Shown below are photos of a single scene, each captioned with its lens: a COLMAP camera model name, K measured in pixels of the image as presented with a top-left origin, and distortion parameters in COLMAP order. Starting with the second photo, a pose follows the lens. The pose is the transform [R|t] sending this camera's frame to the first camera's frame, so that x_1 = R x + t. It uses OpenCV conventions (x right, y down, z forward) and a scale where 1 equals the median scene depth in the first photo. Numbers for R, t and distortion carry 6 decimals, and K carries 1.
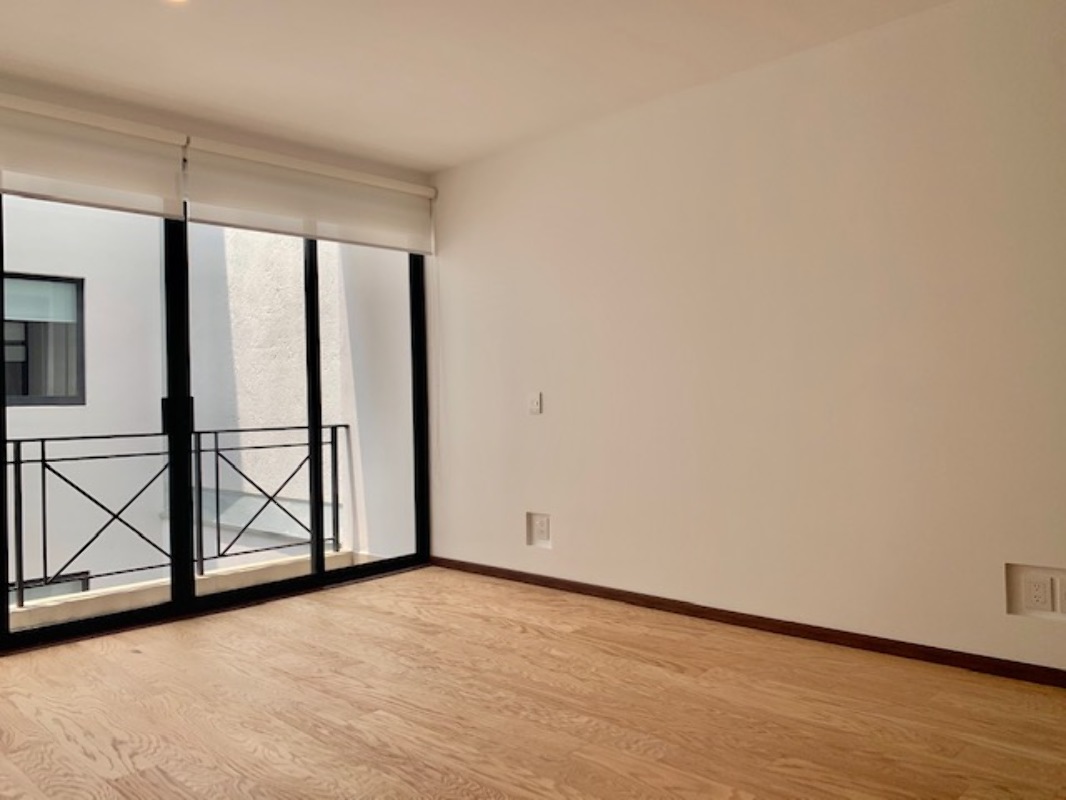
lens RADIAL K [[813.1, 0, 531.8], [0, 813.1, 404.0], [0, 0, 1]] dist [0.029148, -0.022075]
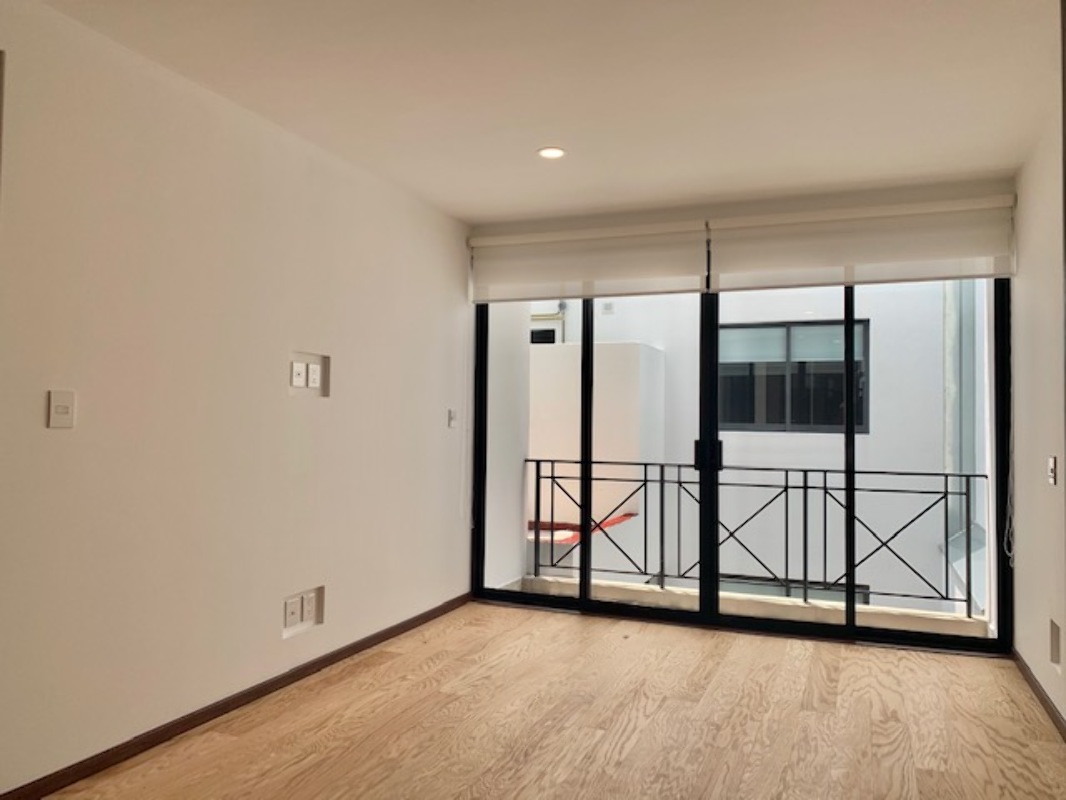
lens RADIAL K [[813.1, 0, 531.2], [0, 813.1, 393.9], [0, 0, 1]] dist [0.029148, -0.022075]
pose [[0.398706, 0.001825, -0.917077, 0.650251], [-0.029278, 0.999514, -0.010740, -0.064333], [0.916611, 0.031132, 0.398566, 0.345470]]
